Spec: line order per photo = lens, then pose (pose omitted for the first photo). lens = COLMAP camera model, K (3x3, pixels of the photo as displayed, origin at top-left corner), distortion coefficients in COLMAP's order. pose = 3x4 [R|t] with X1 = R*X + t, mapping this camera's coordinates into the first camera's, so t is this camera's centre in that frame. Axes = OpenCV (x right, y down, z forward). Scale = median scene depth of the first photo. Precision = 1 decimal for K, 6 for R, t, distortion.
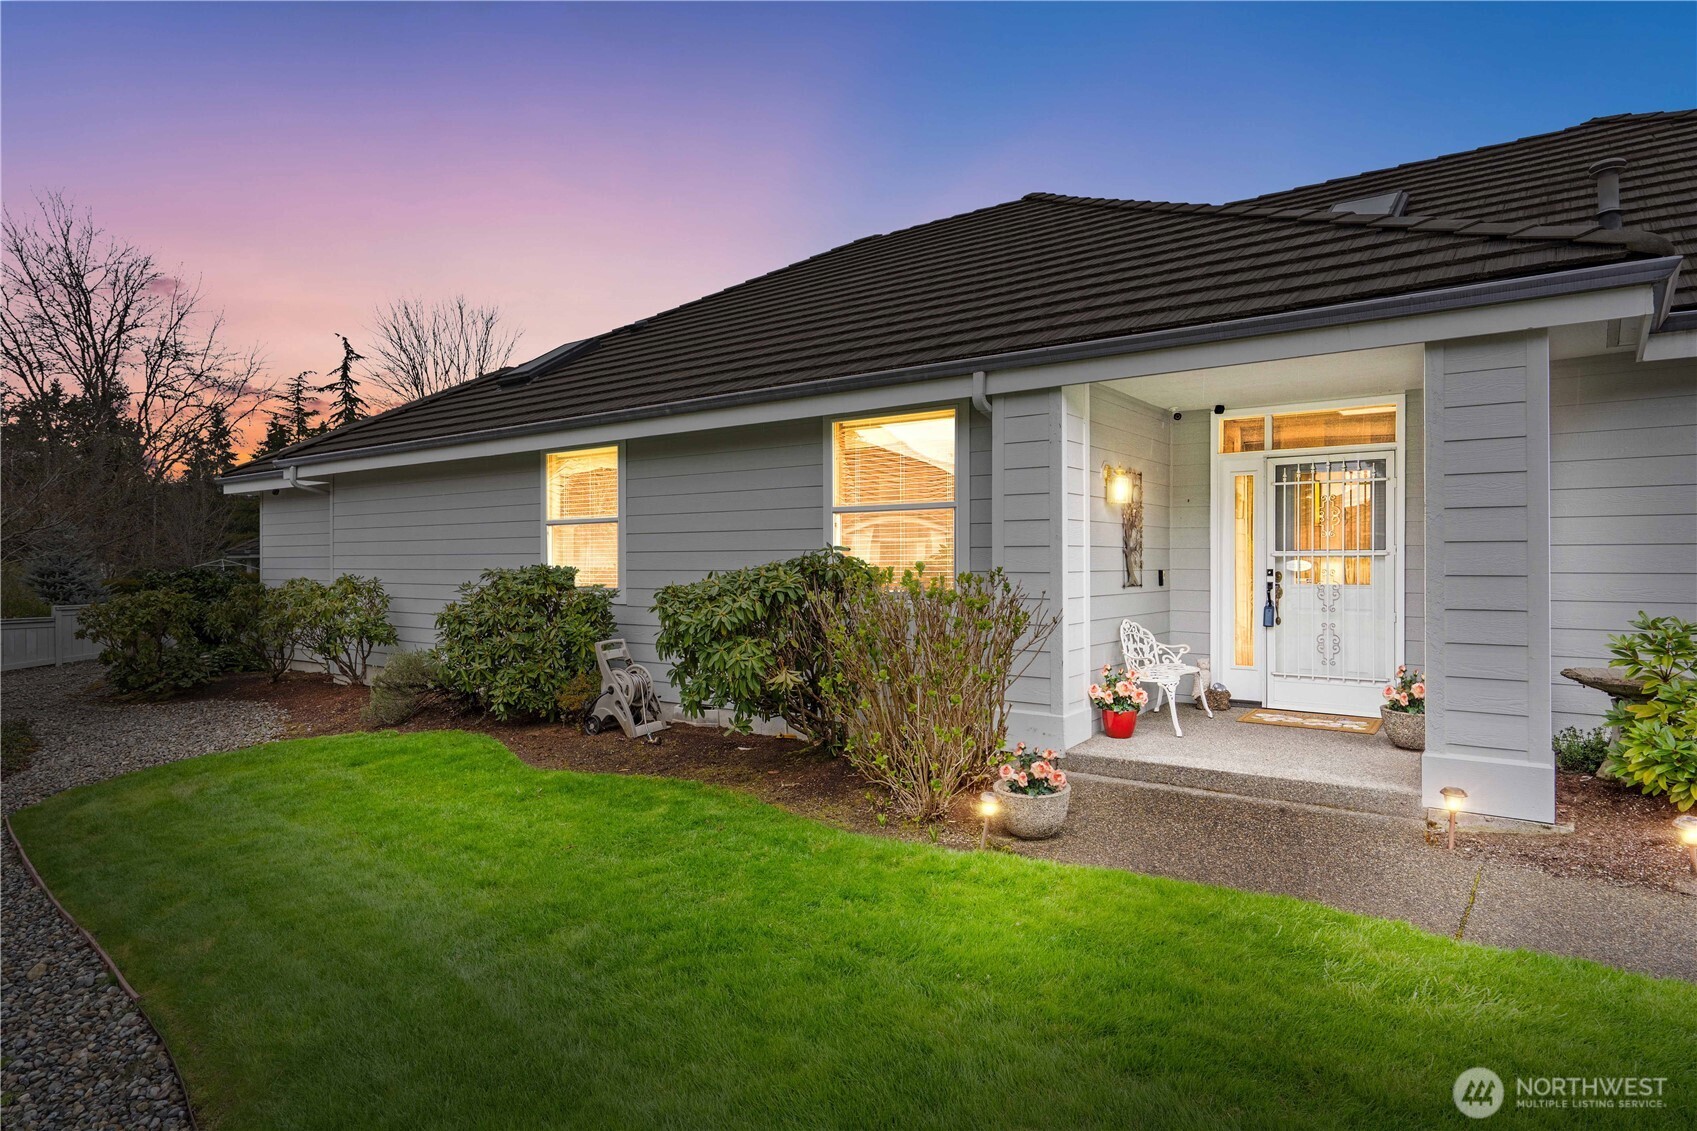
lens RADIAL K [[938.0, 0, 848.2], [0, 938.0, 548.1], [0, 0, 1]] dist [0.005261, -0.001526]
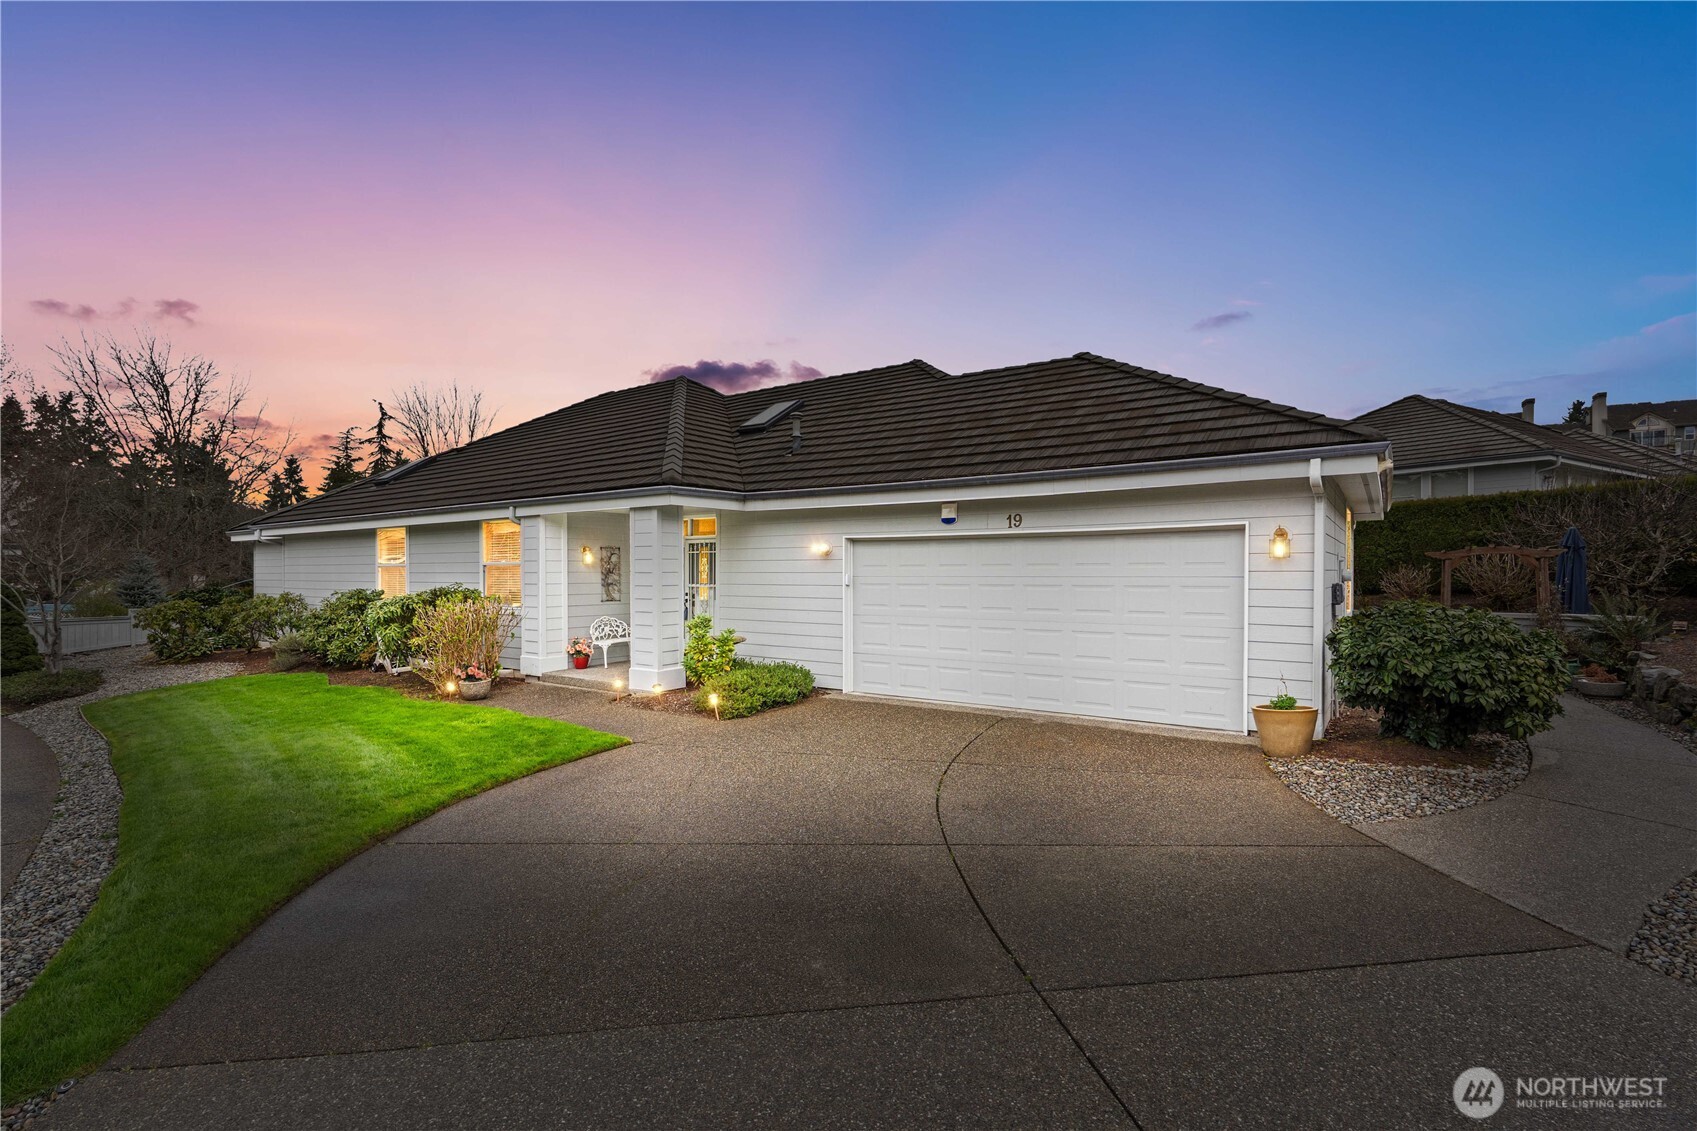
lens RADIAL K [[785.8, 0, 848.5], [0, 785.8, 565.5], [0, 0, 1]] dist [-0.000163, 0.000439]
pose [[0.999907, 0.002712, 0.013362, 0.201689], [-0.002775, 0.999985, 0.004637, -0.012529], [-0.013349, -0.004674, 0.999900, -0.197458]]
